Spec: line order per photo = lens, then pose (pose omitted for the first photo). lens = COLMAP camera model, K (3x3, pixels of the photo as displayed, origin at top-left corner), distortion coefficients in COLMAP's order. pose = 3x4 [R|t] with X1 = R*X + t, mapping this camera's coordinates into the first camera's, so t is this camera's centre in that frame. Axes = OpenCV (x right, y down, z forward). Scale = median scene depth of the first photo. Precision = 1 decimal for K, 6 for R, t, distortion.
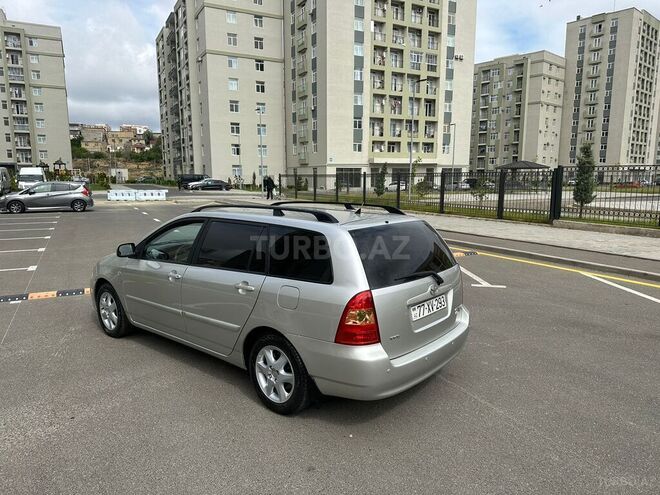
lens RADIAL K [[462.9, 0, 333.0], [0, 462.9, 253.2], [0, 0, 1]] dist [0.035706, -0.046372]
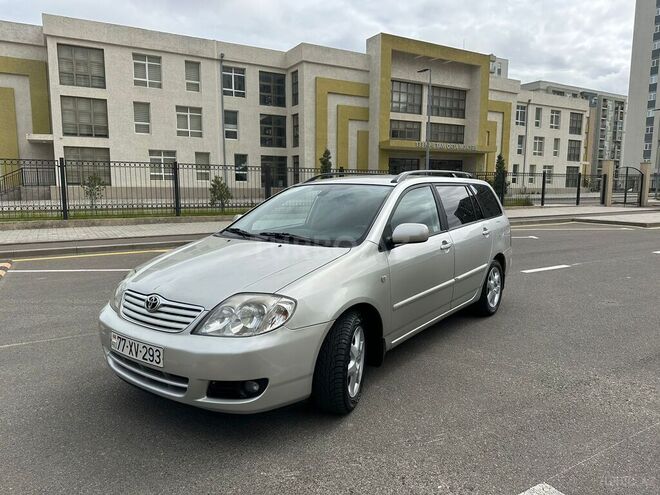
lens RADIAL K [[462.9, 0, 333.6], [0, 462.9, 252.7], [0, 0, 1]] dist [0.035706, -0.046372]
pose [[-0.029909, -0.141416, 0.989498, -0.060963], [0.157281, 0.976943, 0.144376, -0.005187], [-0.987101, 0.159948, -0.006977, 0.060344]]
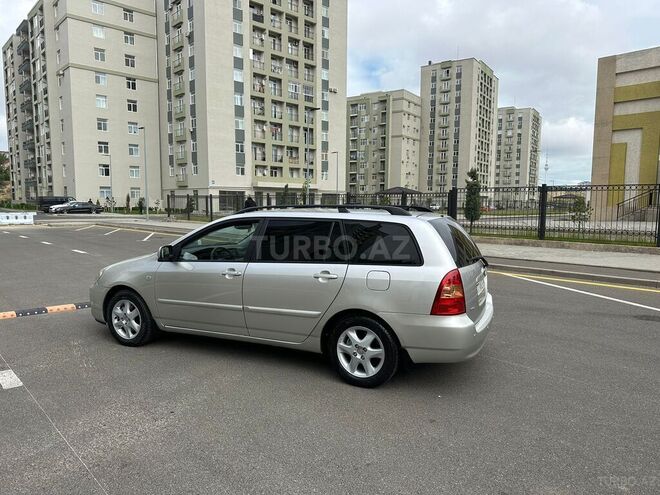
lens RADIAL K [[462.9, 0, 332.9], [0, 462.9, 252.3], [0, 0, 1]] dist [0.035706, -0.046372]
pose [[0.964669, -0.023446, 0.262418, -0.019349], [0.037843, 0.998035, -0.049945, 0.003075], [-0.260731, 0.058111, 0.963661, -0.002624]]
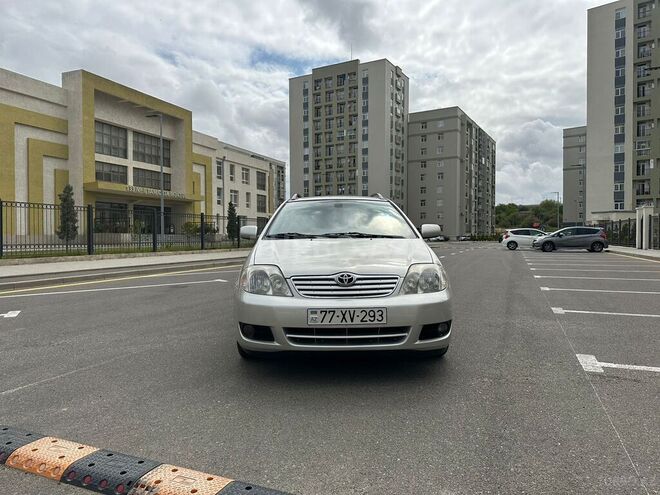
lens RADIAL K [[462.9, 0, 334.7], [0, 462.9, 243.9], [0, 0, 1]] dist [0.035706, -0.046372]
pose [[-0.644368, -0.008681, 0.764667, -0.056892], [0.125399, 0.985200, 0.116856, -0.006295], [-0.754364, 0.171186, -0.633743, 0.097763]]
